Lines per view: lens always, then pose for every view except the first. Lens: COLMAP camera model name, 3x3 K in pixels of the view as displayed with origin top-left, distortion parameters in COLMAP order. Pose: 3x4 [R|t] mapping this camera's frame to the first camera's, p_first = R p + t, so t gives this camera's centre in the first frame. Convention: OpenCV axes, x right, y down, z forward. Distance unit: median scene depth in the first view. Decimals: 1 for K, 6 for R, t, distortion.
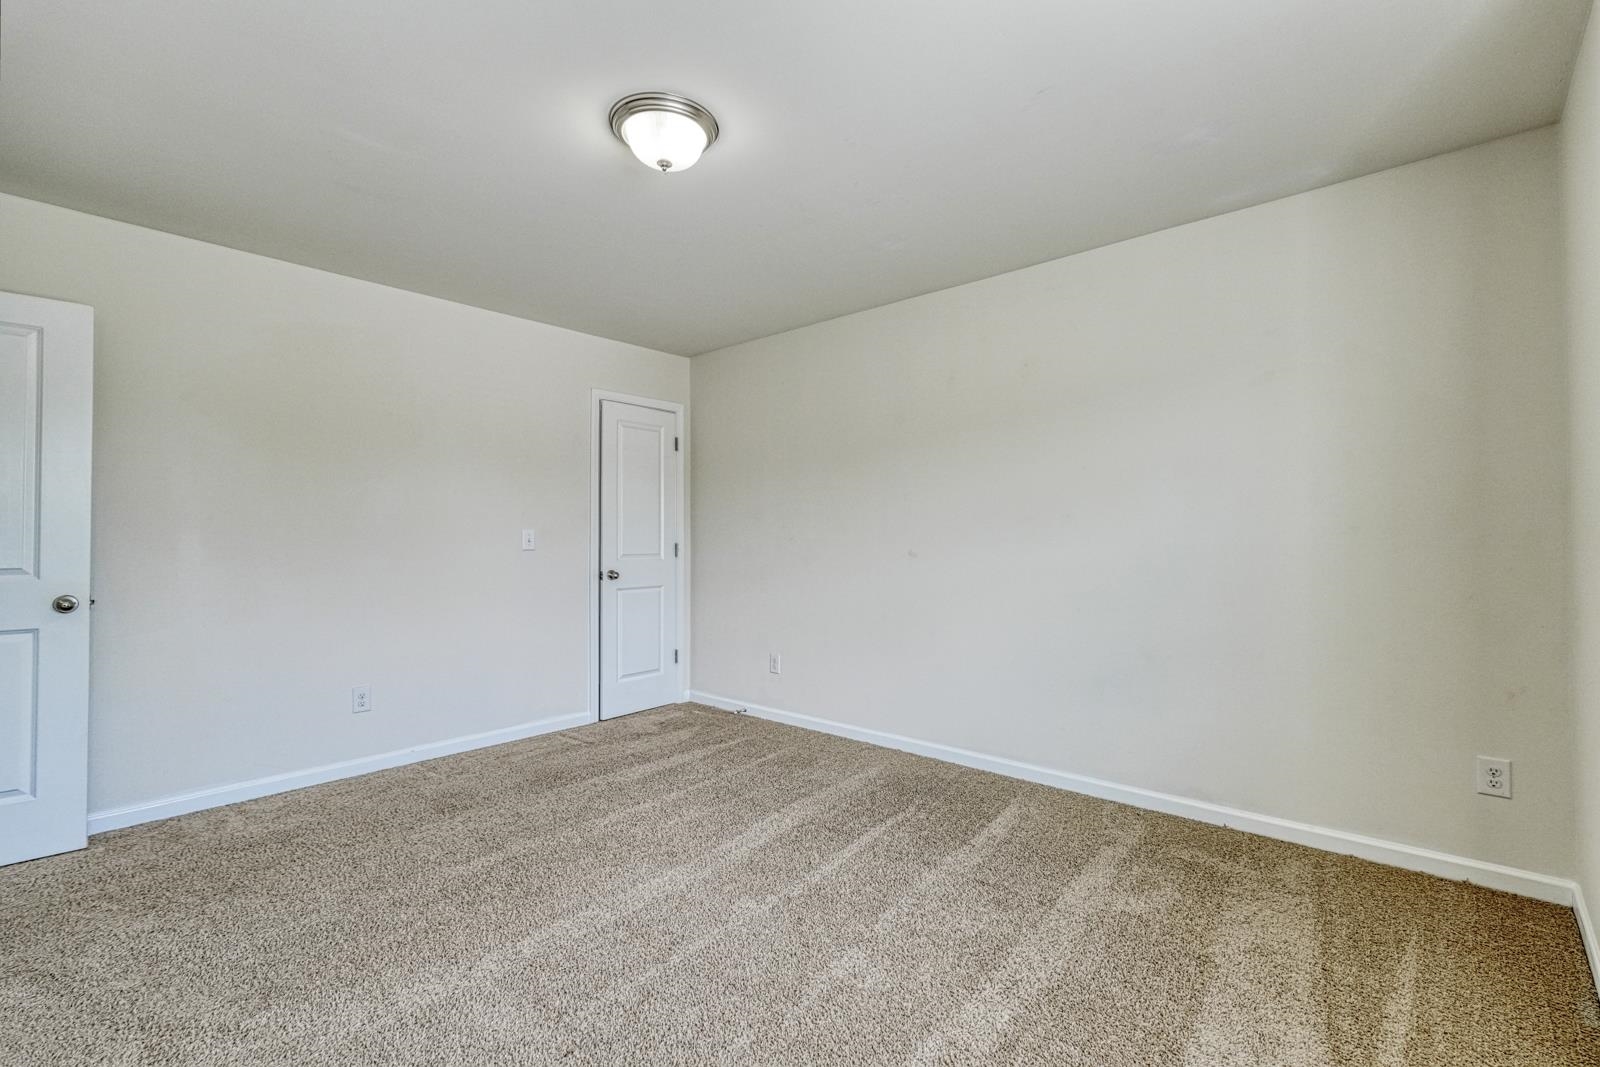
lens RADIAL K [[714.1, 0, 805.5], [0, 714.1, 540.8], [0, 0, 1]] dist [-0.000079, 0.000165]
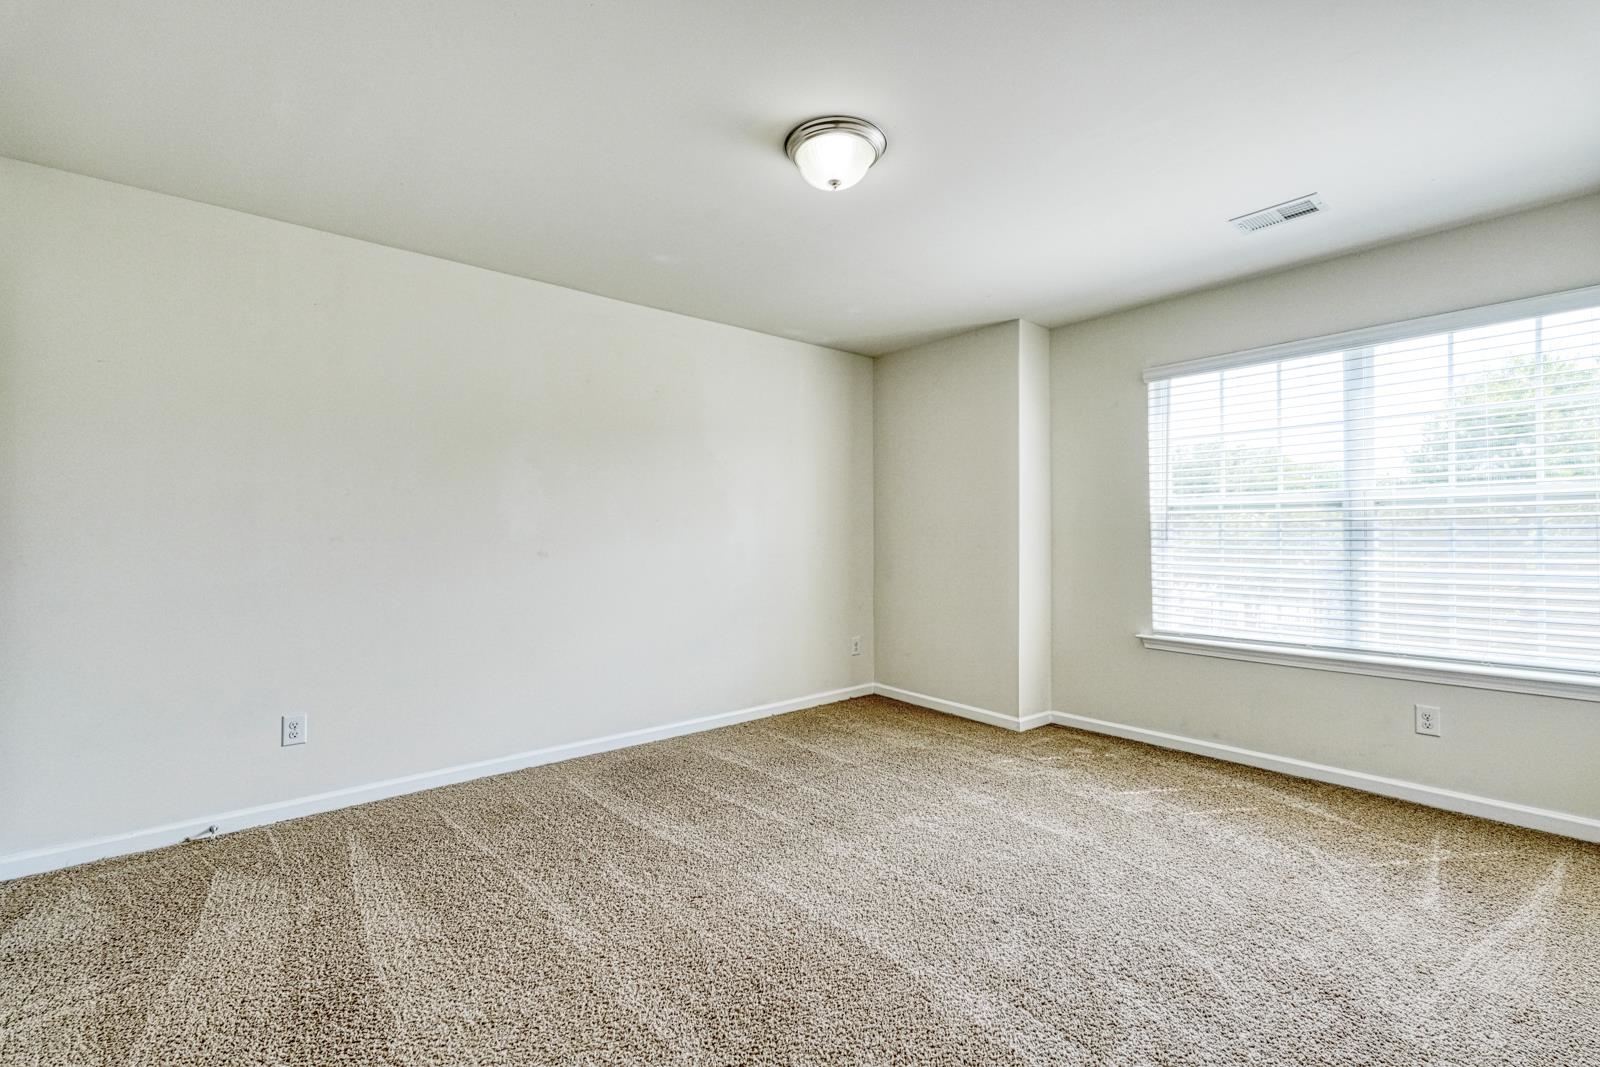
lens RADIAL K [[694.5, 0, 803.6], [0, 694.5, 537.2], [0, 0, 1]] dist [0.000496, 0.000243]
pose [[0.146426, -0.000306, 0.989222, -0.714132], [0.006792, 0.999977, -0.000696, -0.000515], [-0.989198, 0.006820, 0.146425, 0.524659]]
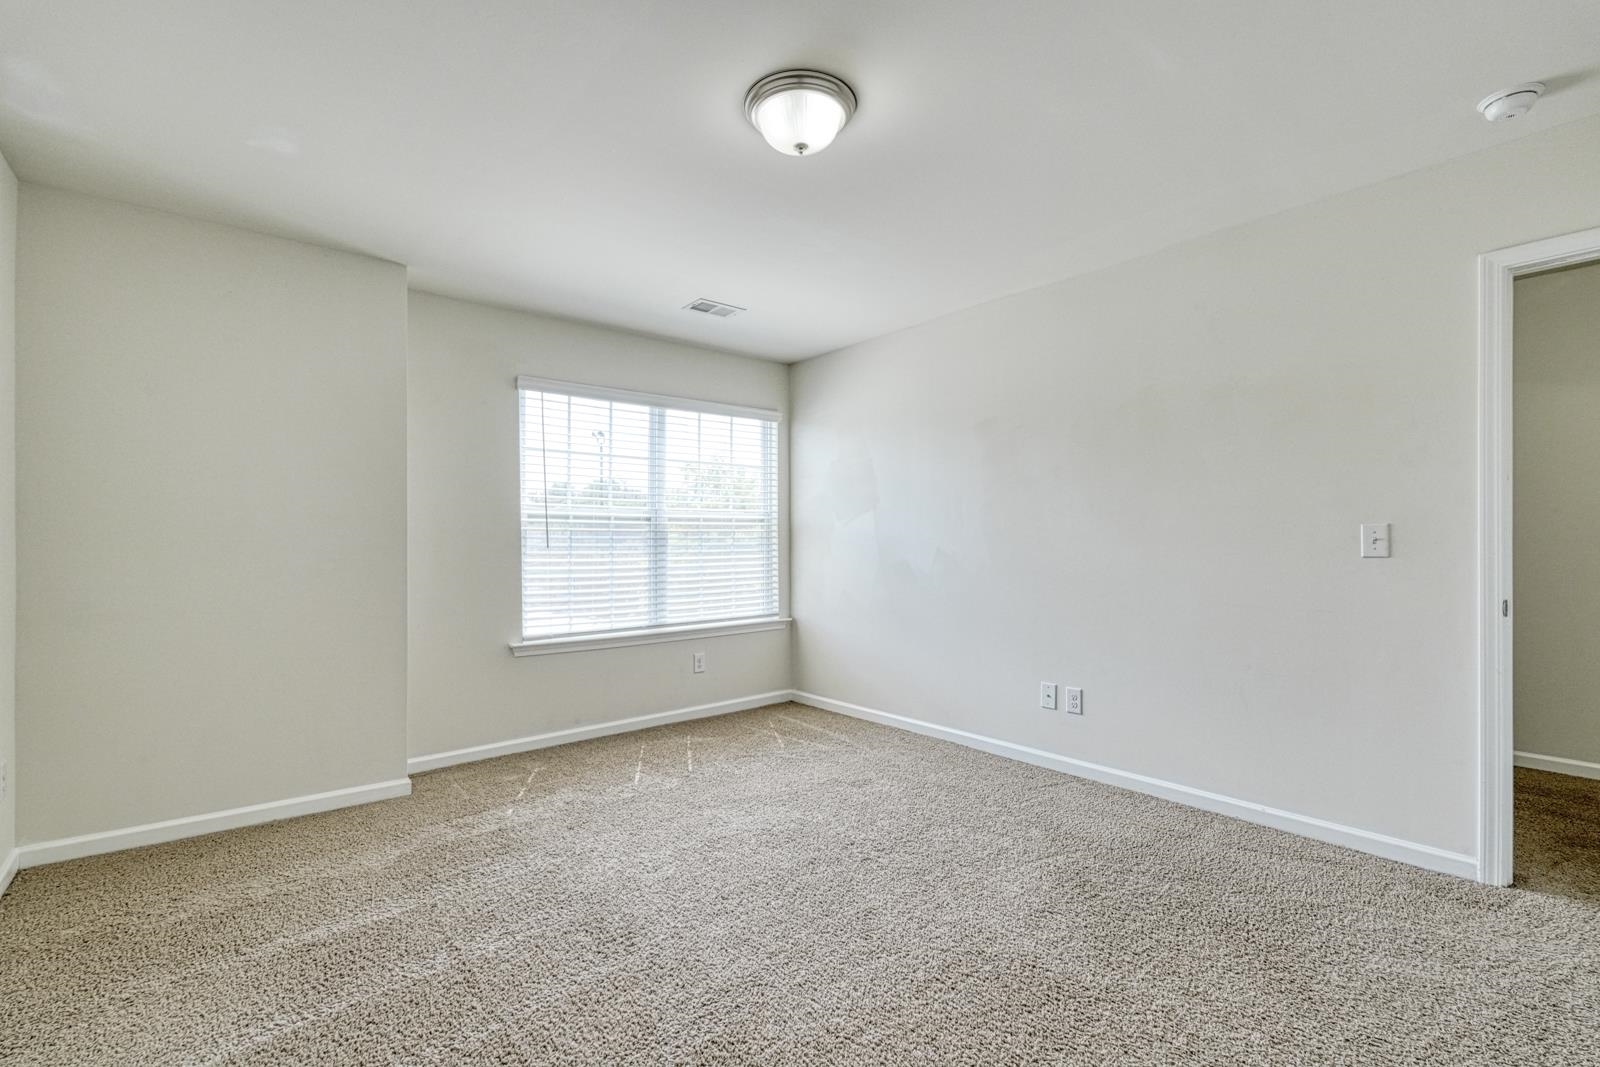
lens RADIAL K [[701.4, 0, 804.0], [0, 701.4, 540.7], [0, 0, 1]] dist [0.000631, 0.000078]
pose [[-0.987175, 0.006092, 0.159528, -0.196502], [0.006522, 0.999976, 0.002171, -0.002364], [-0.159511, 0.003184, -0.987191, 1.125461]]
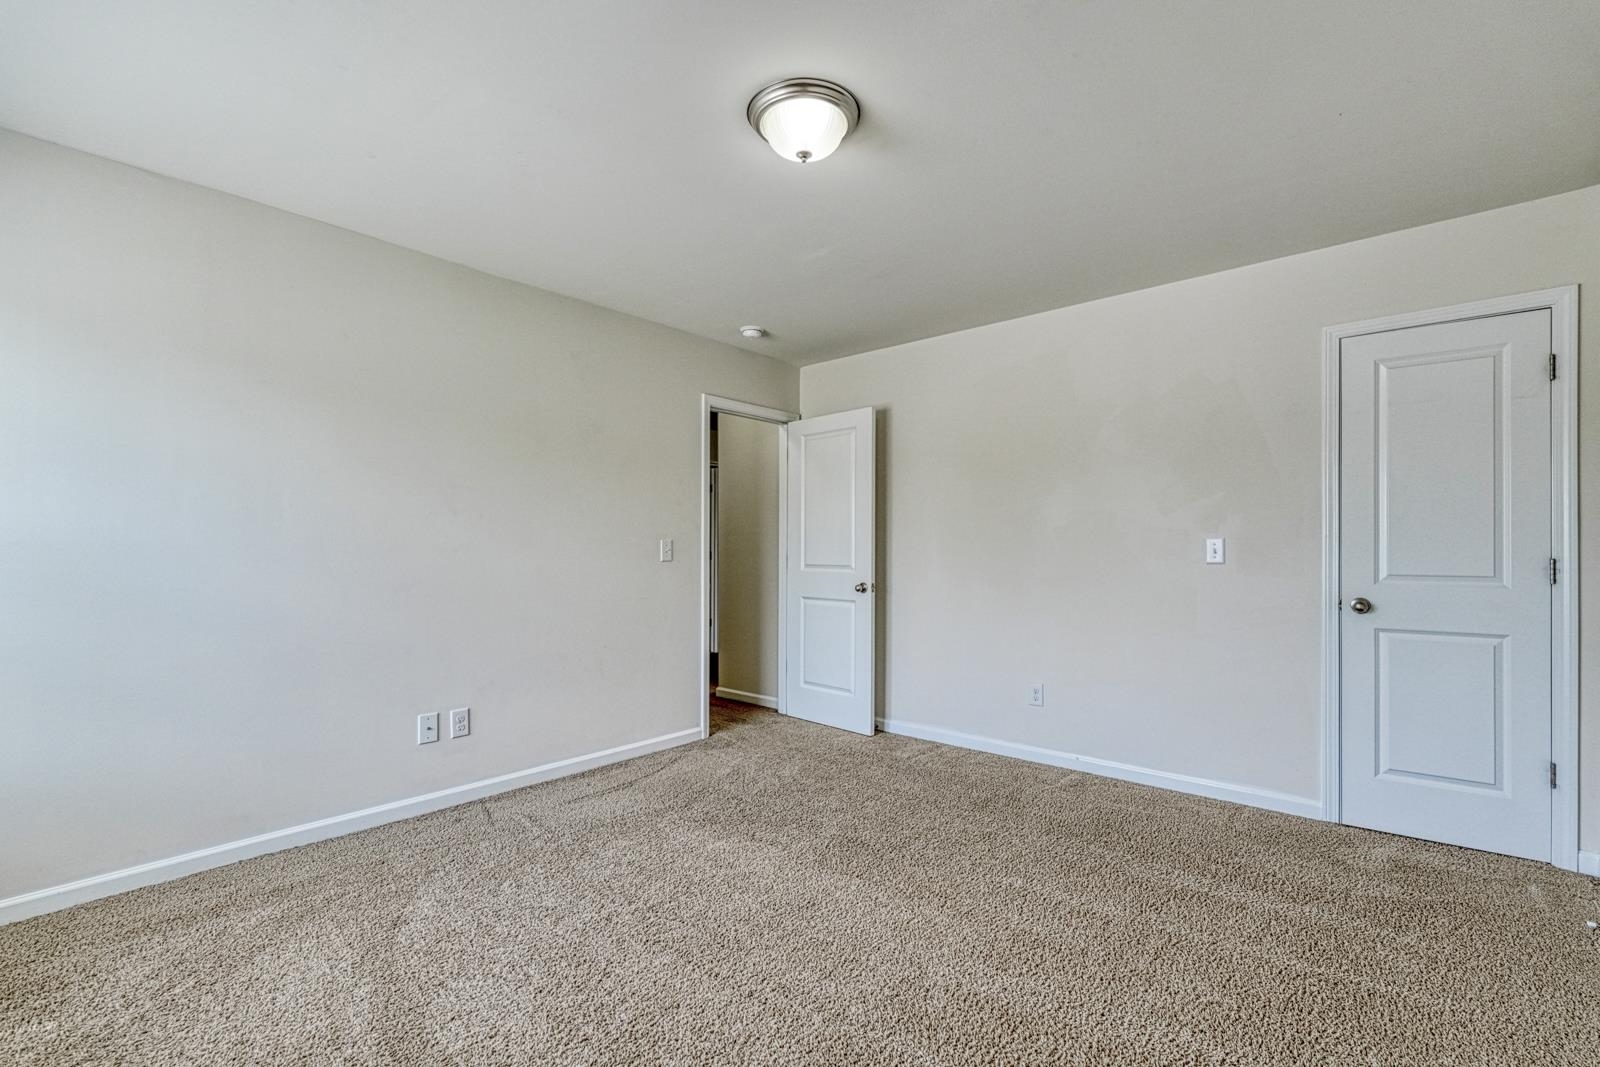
lens RADIAL K [[729.1, 0, 777.1], [0, 729.1, 544.9], [0, 0, 1]] dist [-0.002170, -0.000424]
pose [[-0.018009, -0.002466, -0.999835, 0.466822], [-0.003500, 0.999991, -0.002403, -0.004223], [0.999832, 0.003456, -0.018017, 0.574412]]
